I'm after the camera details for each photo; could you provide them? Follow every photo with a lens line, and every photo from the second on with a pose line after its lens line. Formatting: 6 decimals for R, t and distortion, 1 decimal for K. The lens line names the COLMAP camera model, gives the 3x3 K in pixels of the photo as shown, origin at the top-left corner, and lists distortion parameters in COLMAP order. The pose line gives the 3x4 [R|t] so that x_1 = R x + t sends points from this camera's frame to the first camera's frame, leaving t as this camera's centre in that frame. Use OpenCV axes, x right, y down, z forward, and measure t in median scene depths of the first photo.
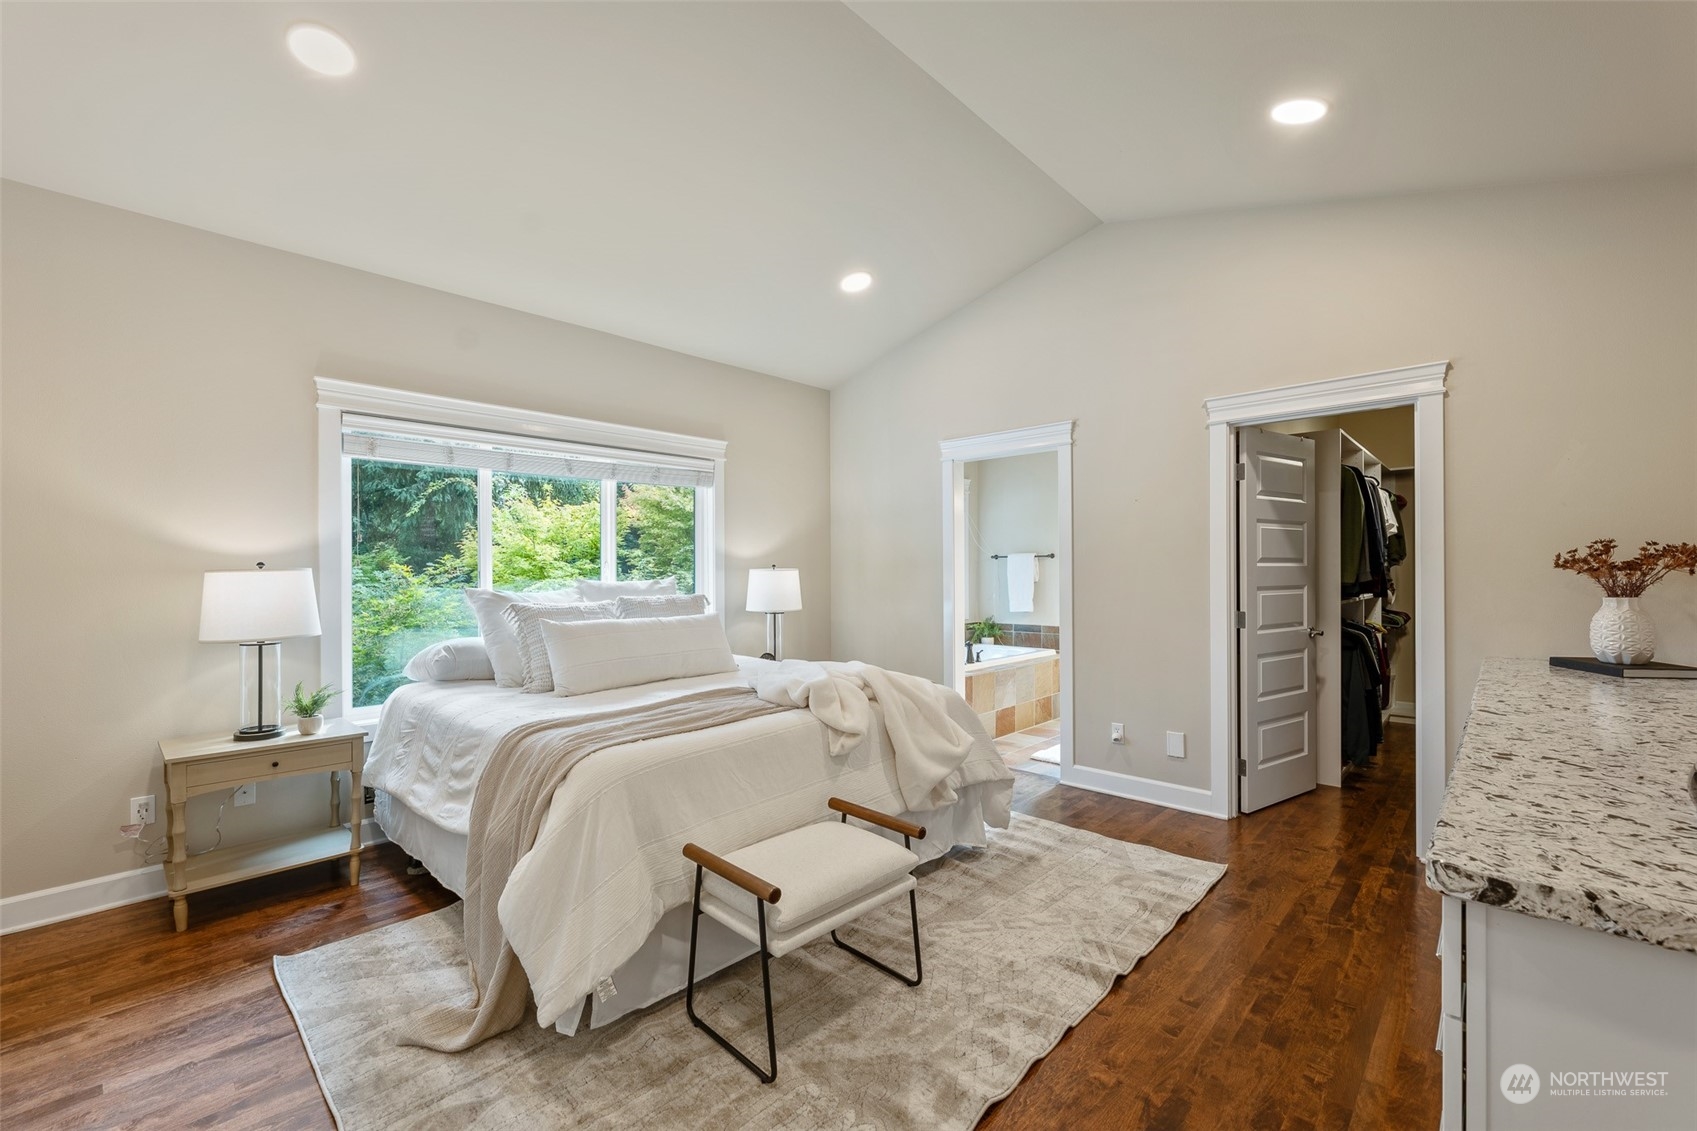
lens RADIAL K [[711.2, 0, 848.5], [0, 711.2, 565.5], [0, 0, 1]] dist [-0.002364, -0.000151]
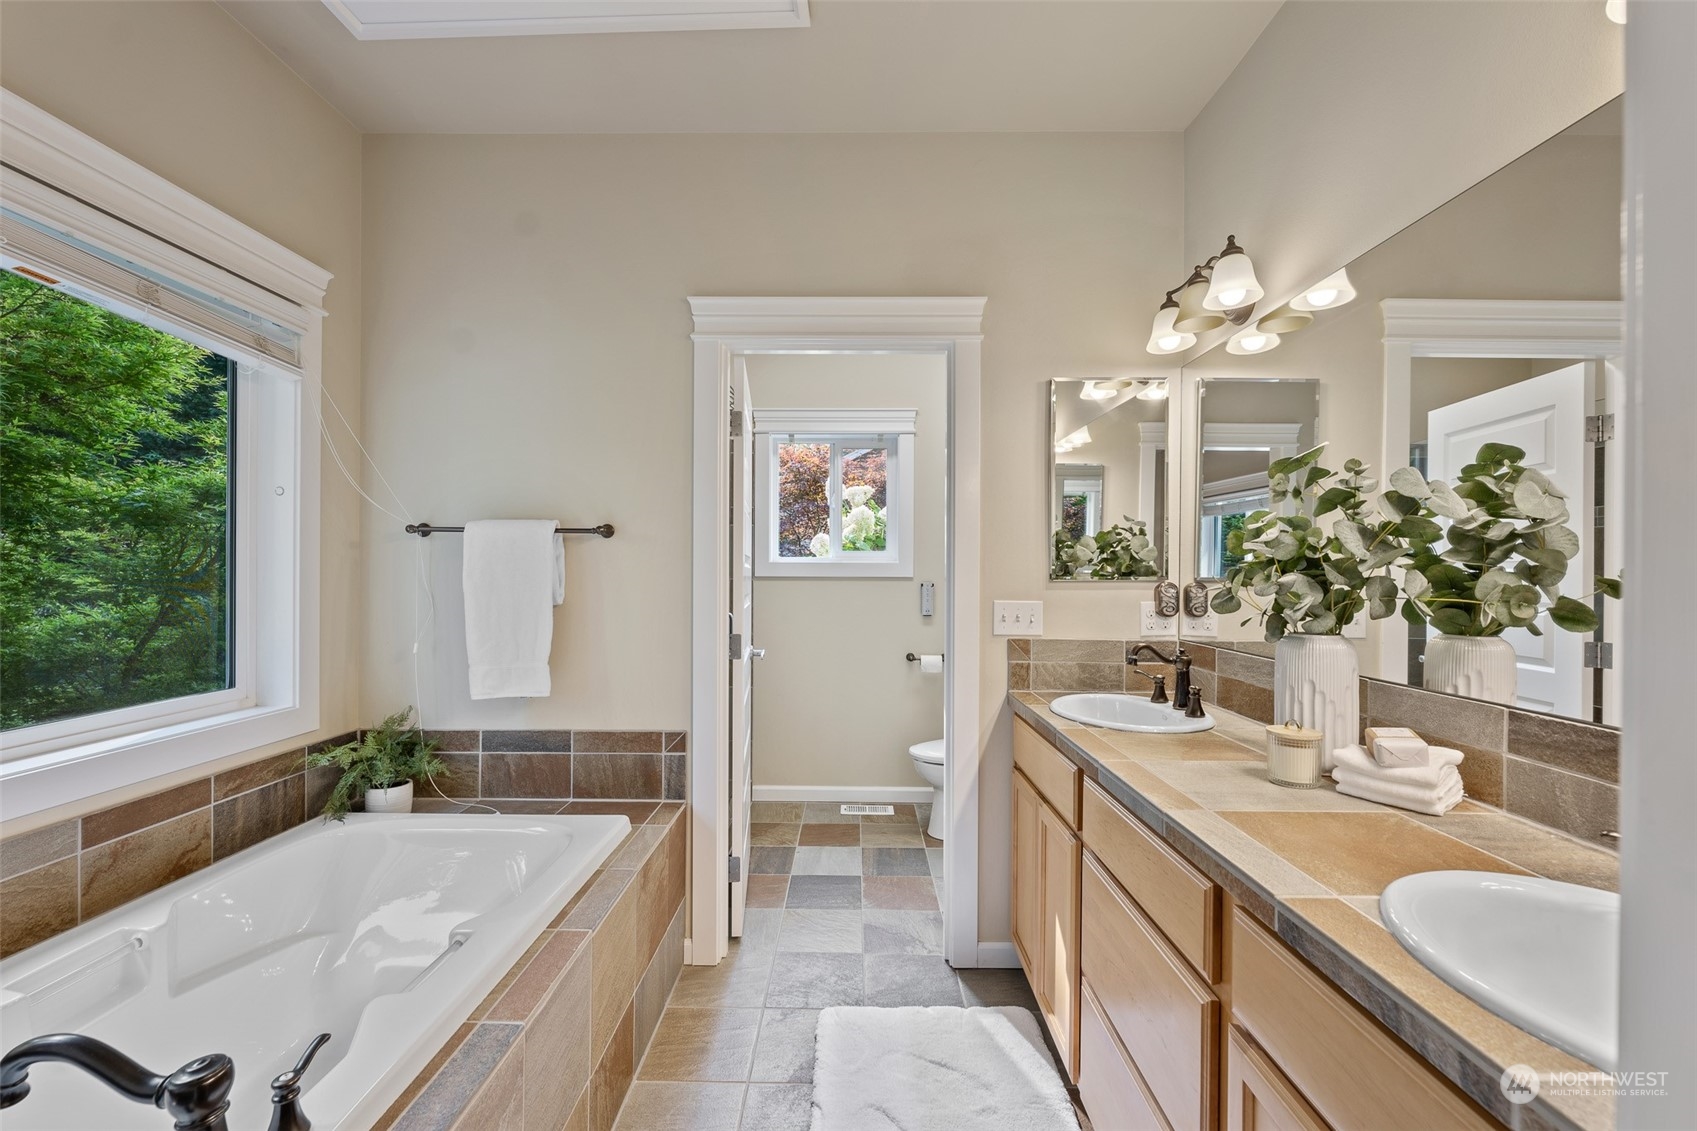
lens RADIAL K [[699.9, 0, 848.5], [0, 699.9, 565.5], [0, 0, 1]] dist [0.000536, 0.000074]
pose [[0.730983, 0.010742, 0.682311, 0.137344], [-0.011986, 0.999924, -0.002901, 0.003091], [-0.682290, -0.006057, 0.731056, 0.663482]]
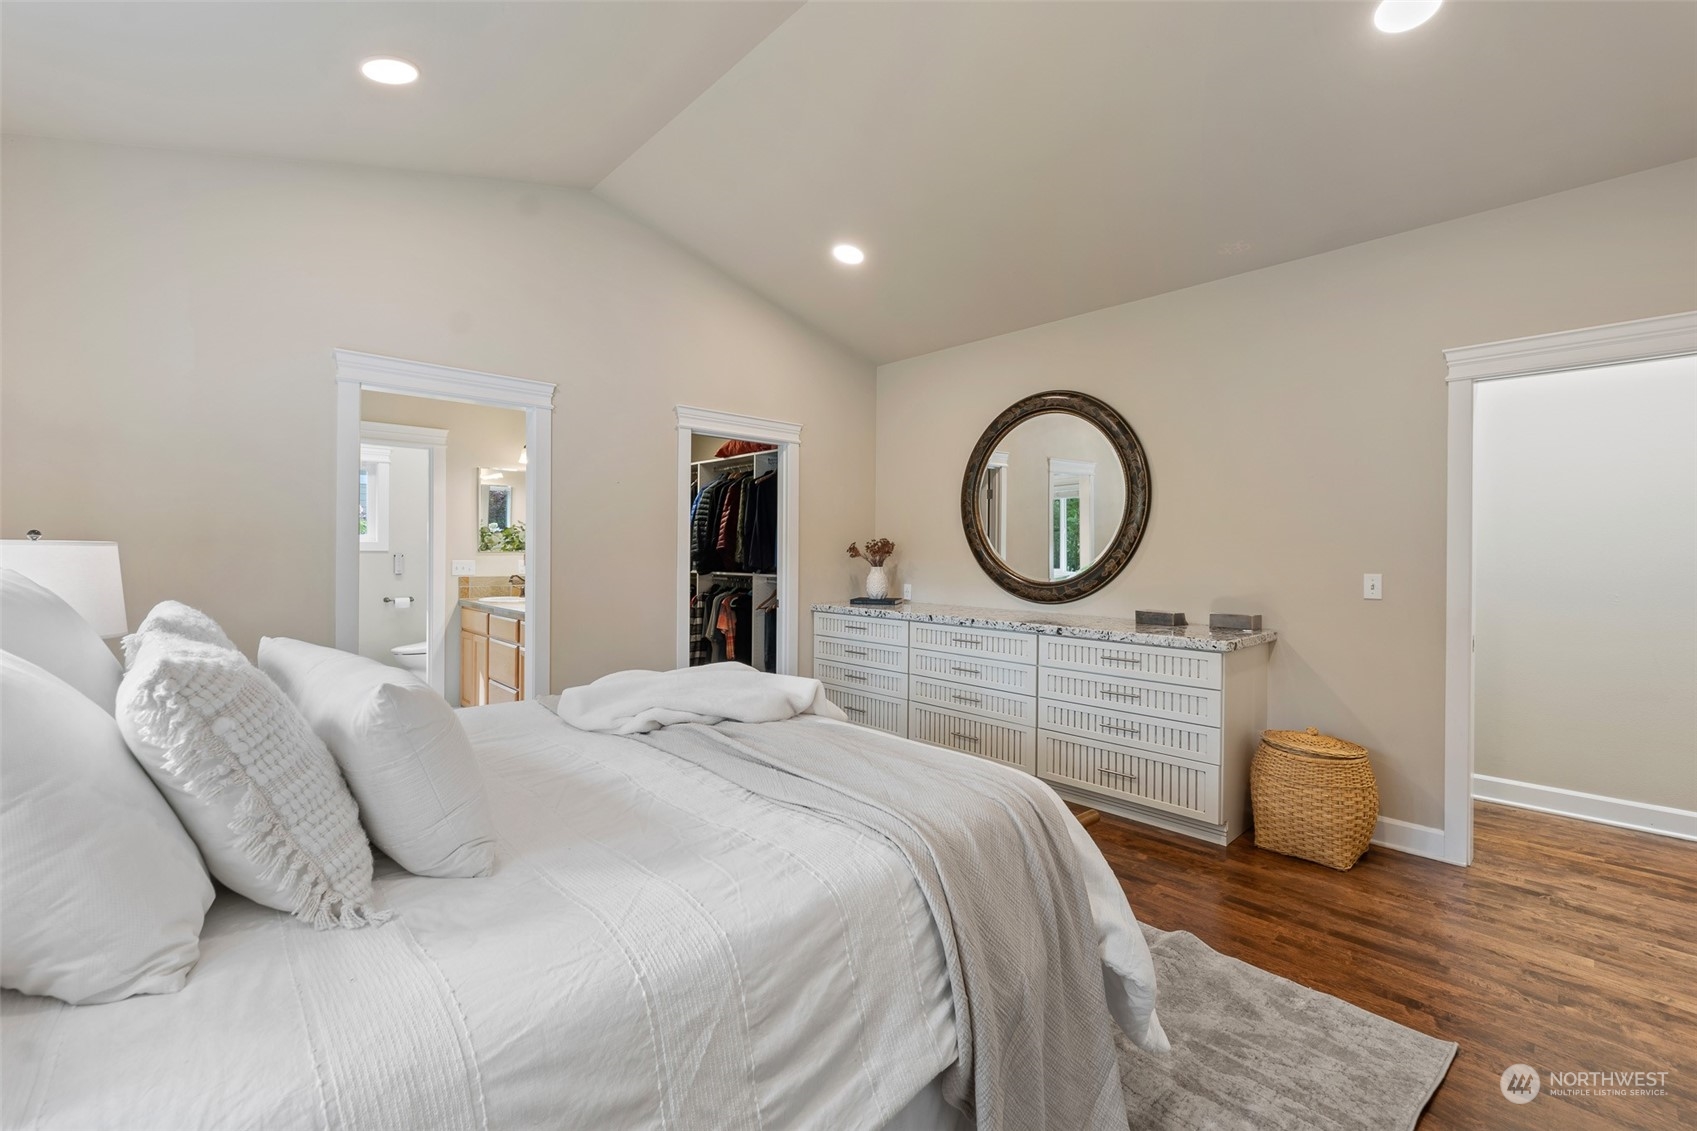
lens RADIAL K [[711.2, 0, 848.5], [0, 711.2, 565.5], [0, 0, 1]] dist [-0.002364, -0.000151]
pose [[0.065678, -0.017421, 0.997689, -0.361957], [-0.016950, 0.999684, 0.018572, 0.002038], [-0.997697, -0.018130, 0.065362, 0.357501]]
